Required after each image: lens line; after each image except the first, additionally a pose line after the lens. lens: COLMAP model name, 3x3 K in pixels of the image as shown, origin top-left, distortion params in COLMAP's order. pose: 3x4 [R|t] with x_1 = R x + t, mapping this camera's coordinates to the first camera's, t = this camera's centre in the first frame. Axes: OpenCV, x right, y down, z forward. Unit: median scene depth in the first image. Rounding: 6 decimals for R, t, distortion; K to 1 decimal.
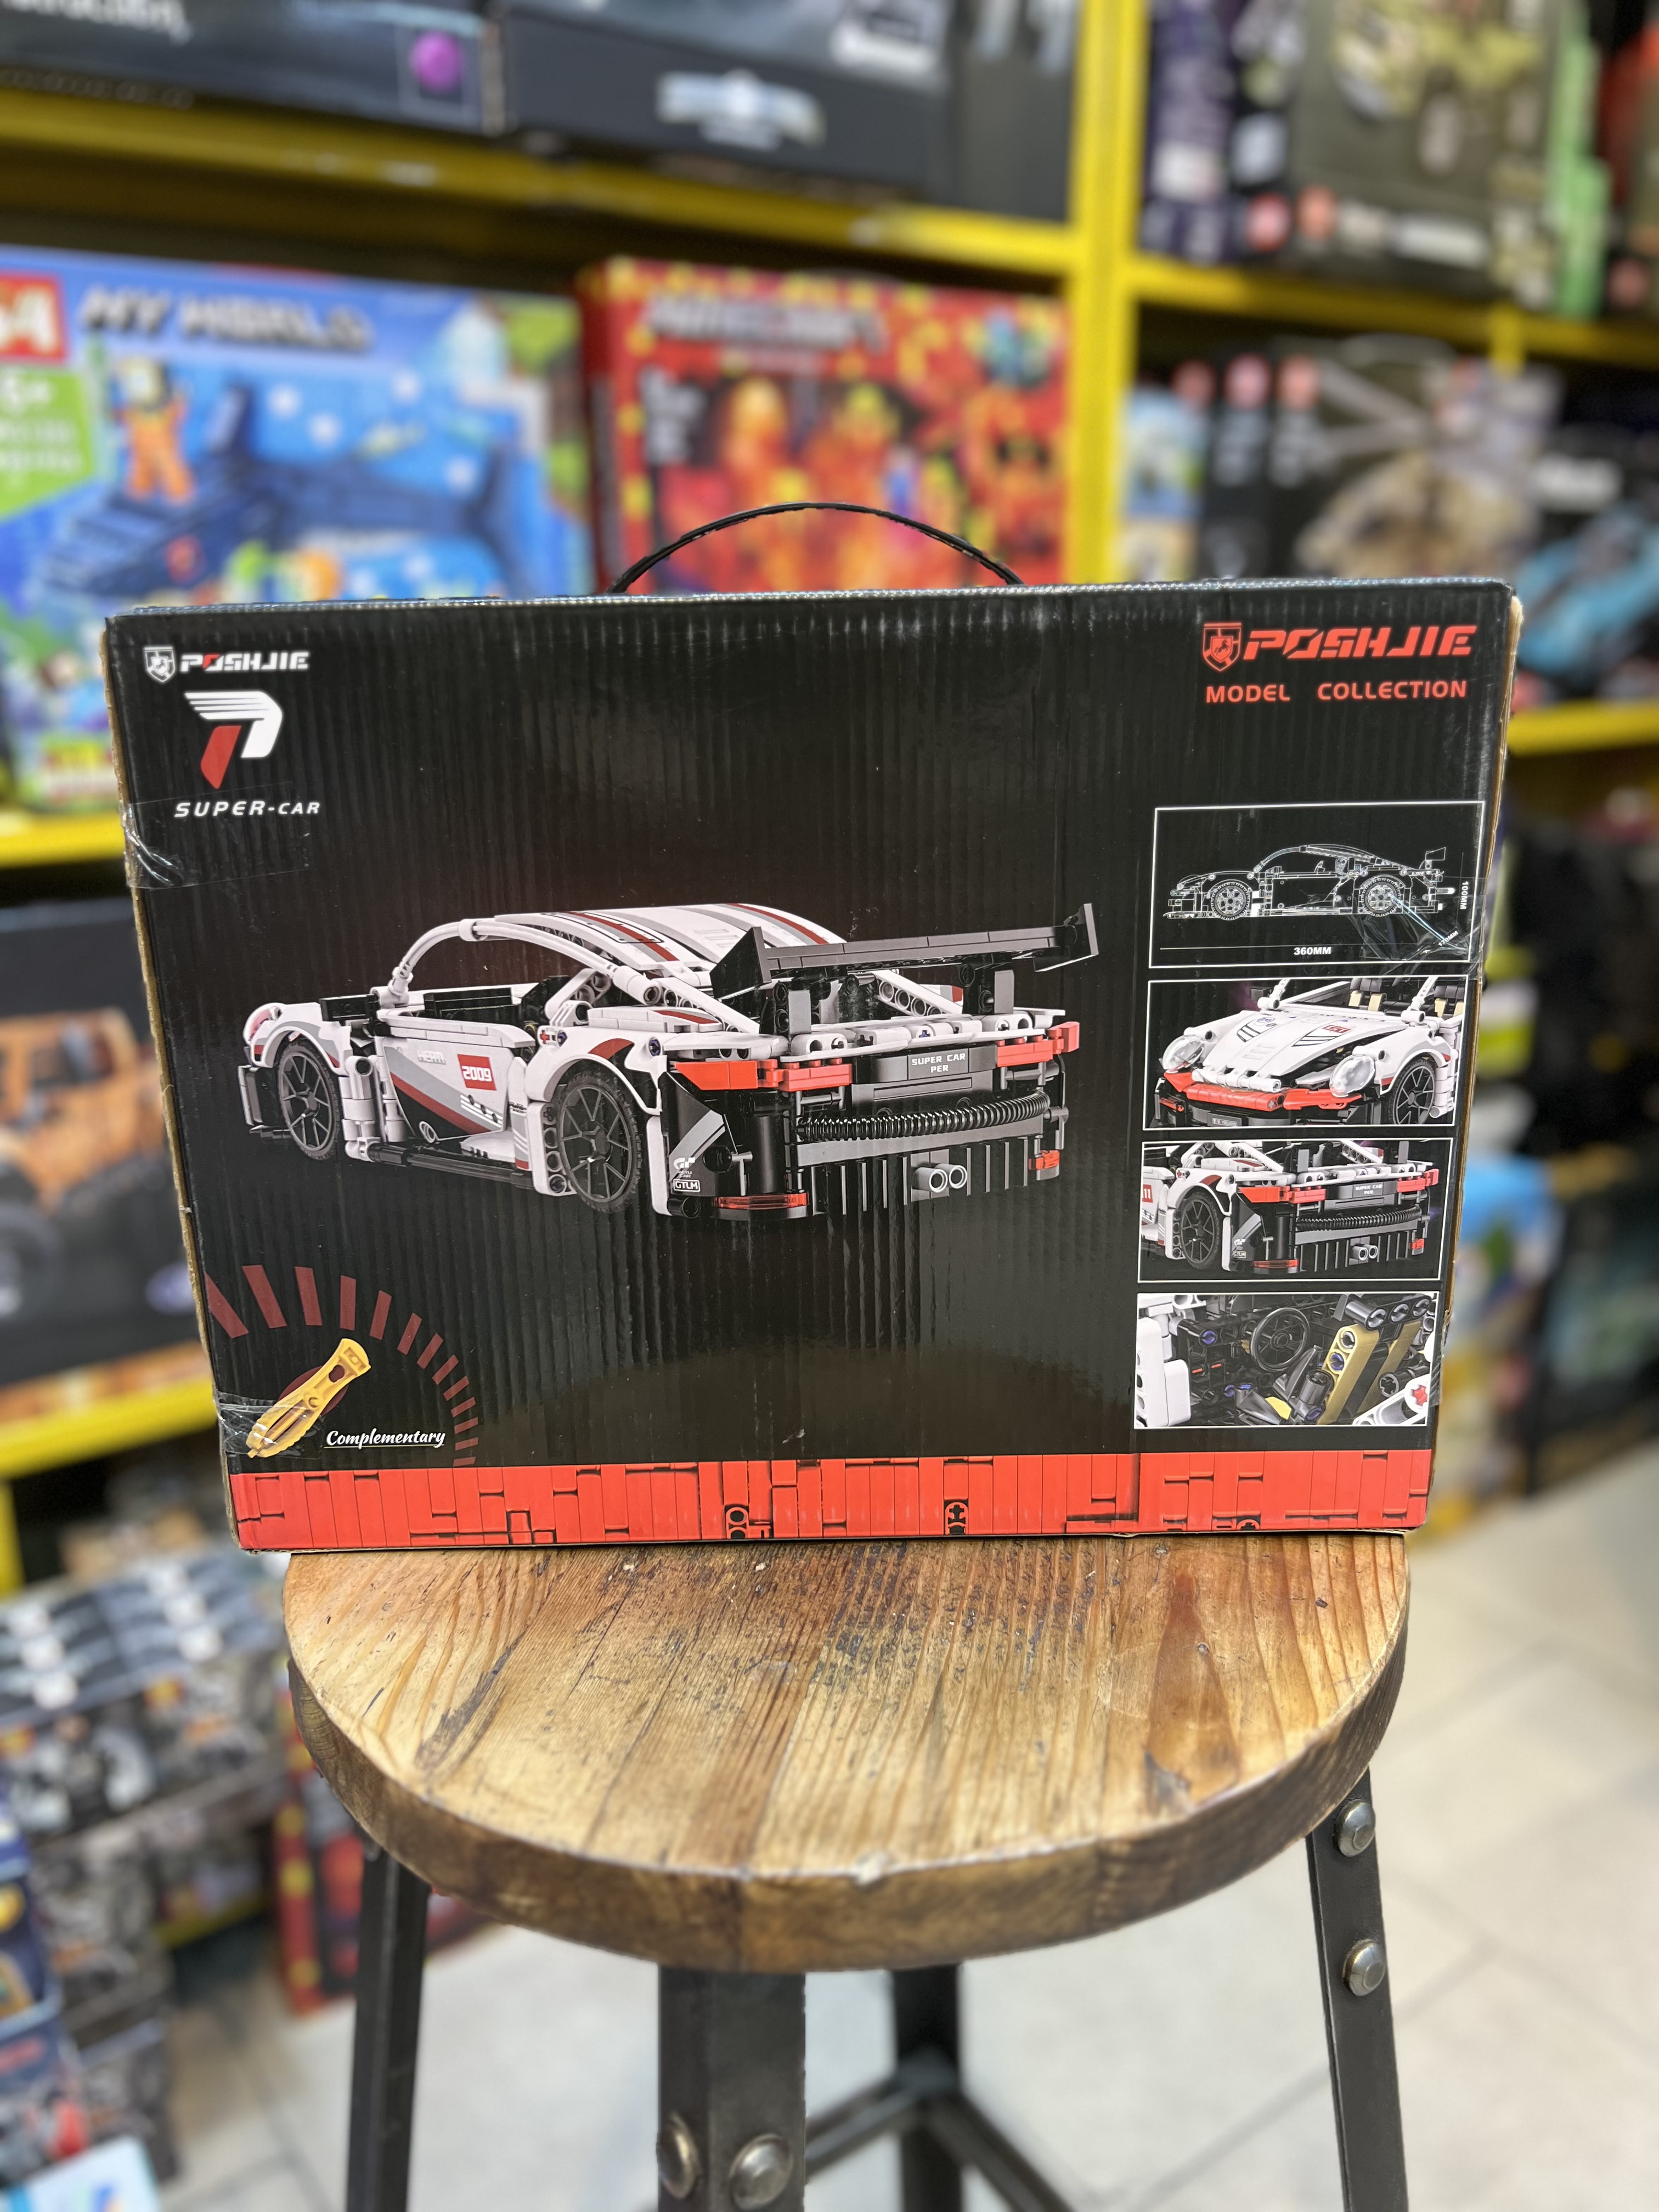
lens RADIAL K [[1672.8, 0, 835.1], [0, 1672.8, 1103.7], [0, 0, 1]] dist [-0.000629, 0.002986]
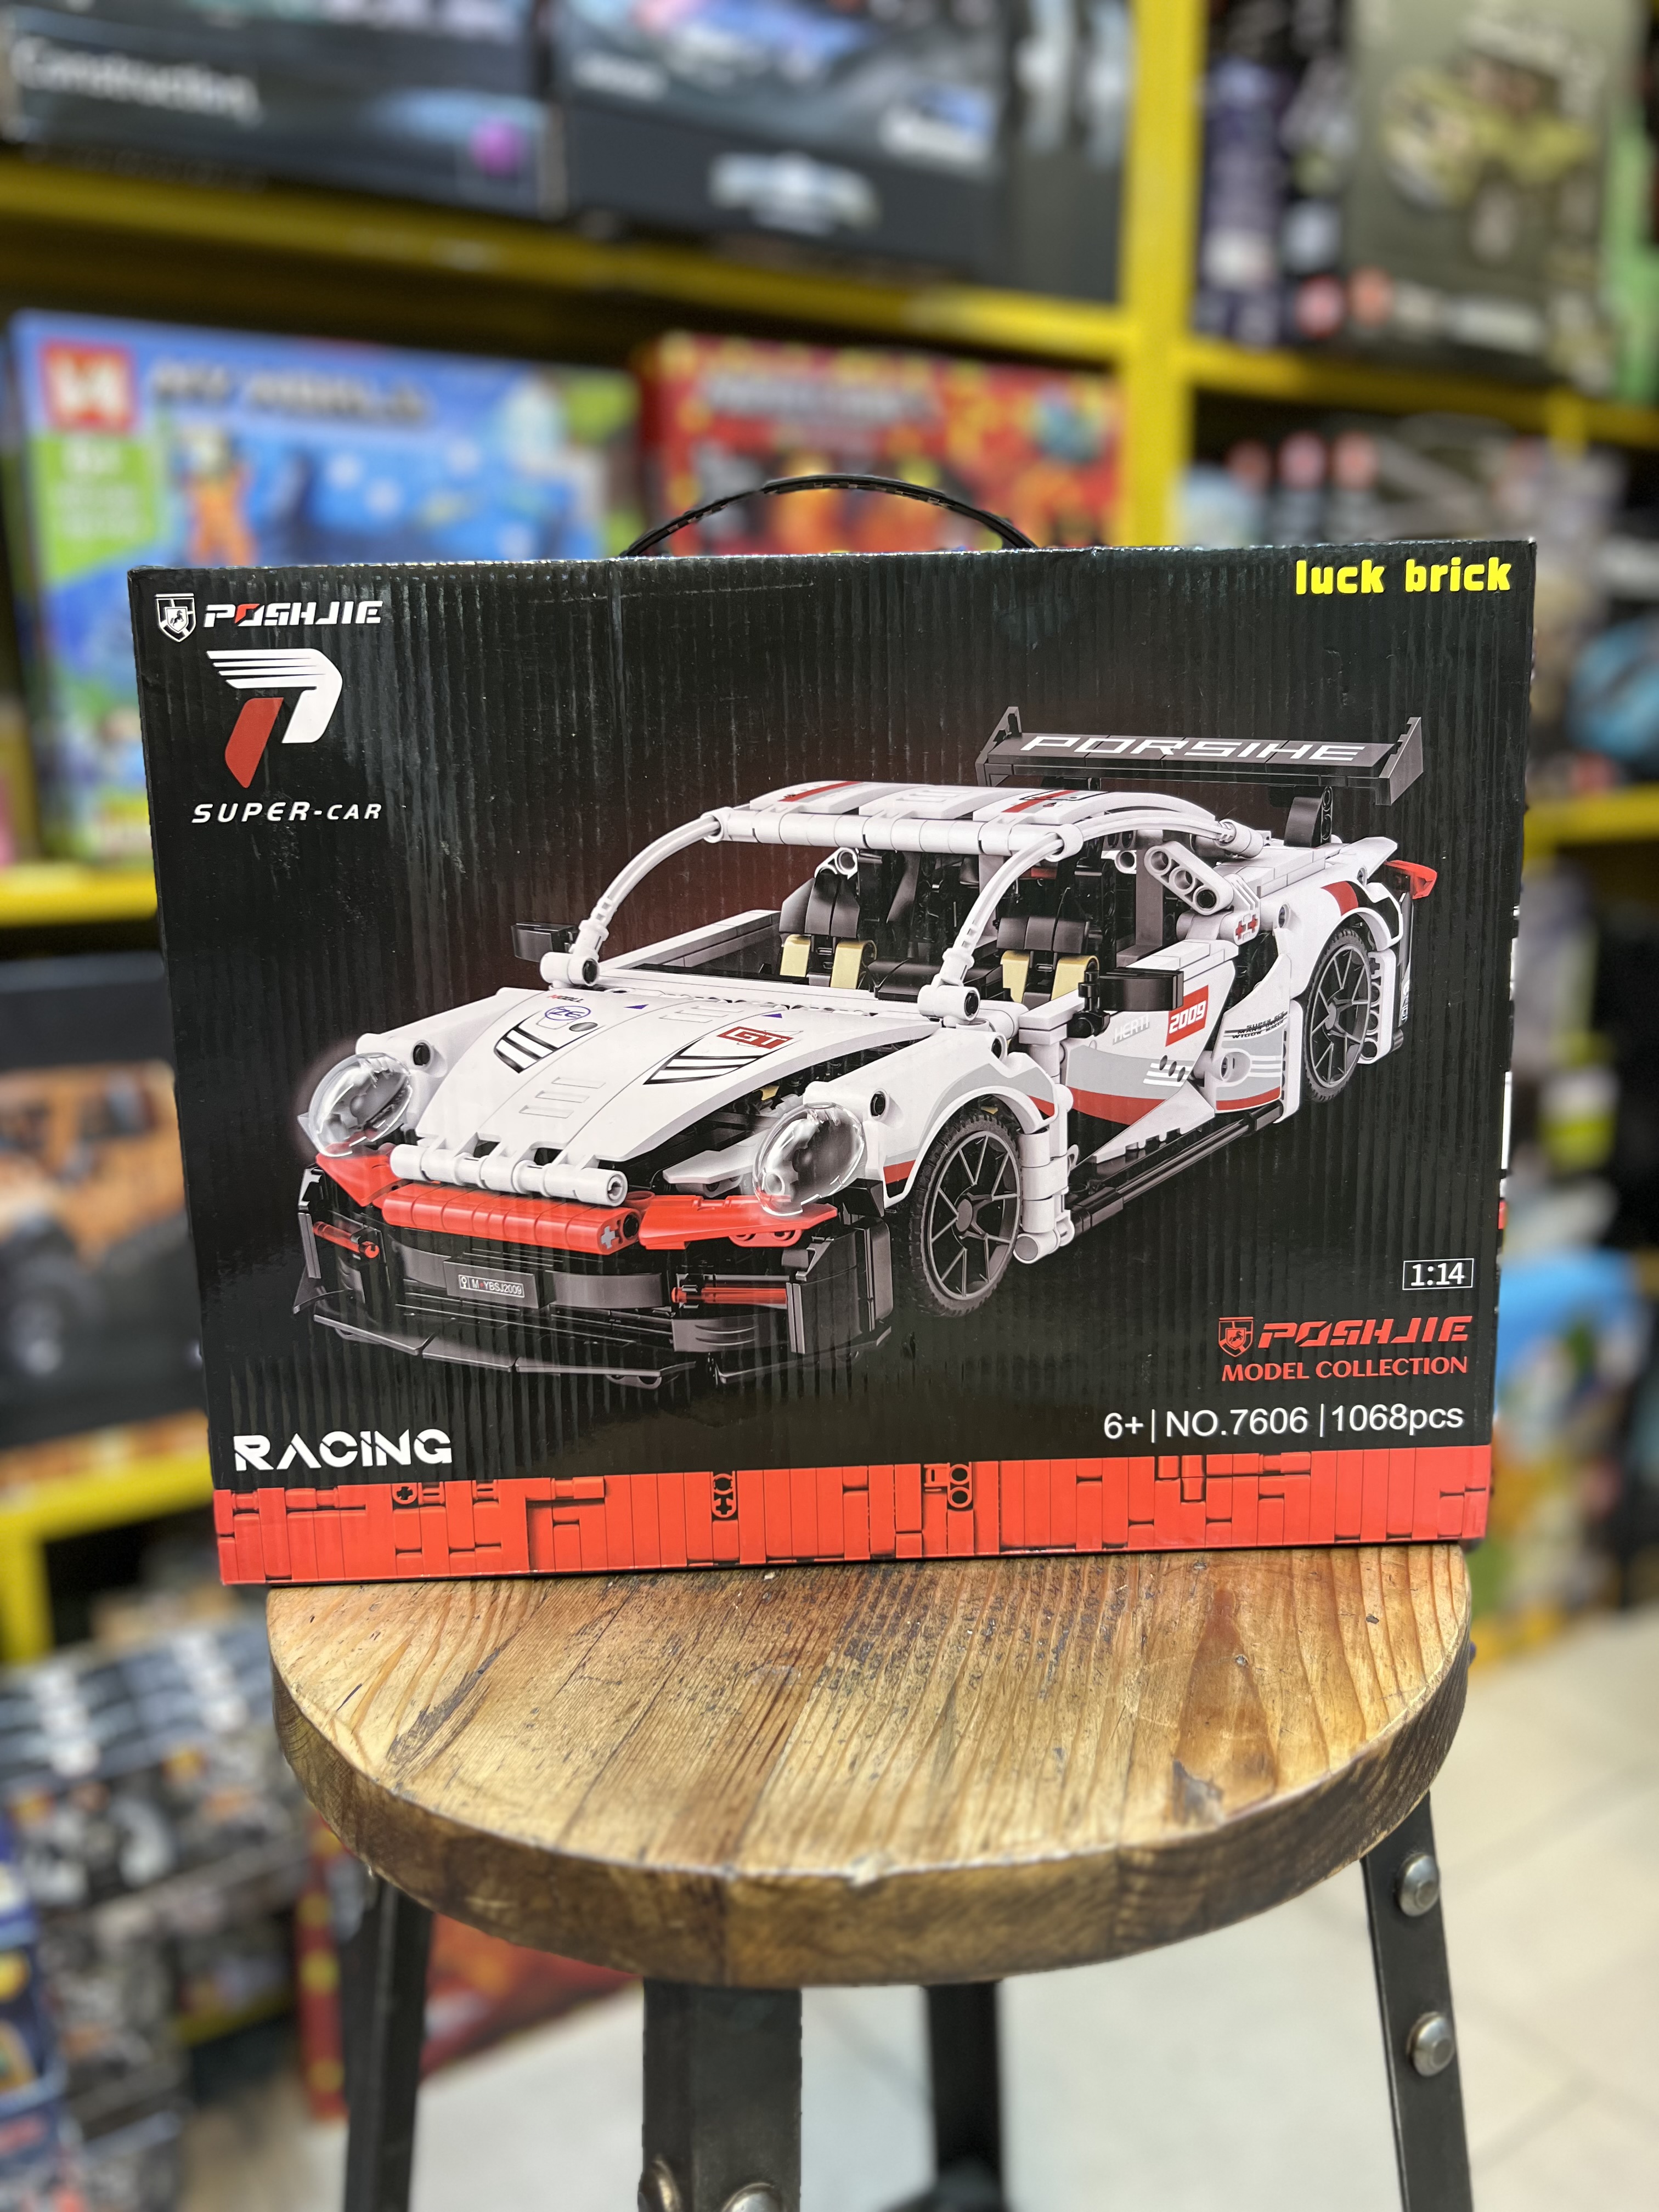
lens RADIAL K [[1676.9, 0, 829.5], [0, 1676.9, 1106.0], [0, 0, 1]] dist [0.003782, -0.009387]
pose [[0.998984, 0.004078, -0.044880, 0.033217], [-0.007232, 0.997497, -0.070343, 0.086719], [0.044481, 0.070596, 0.996513, 0.046329]]
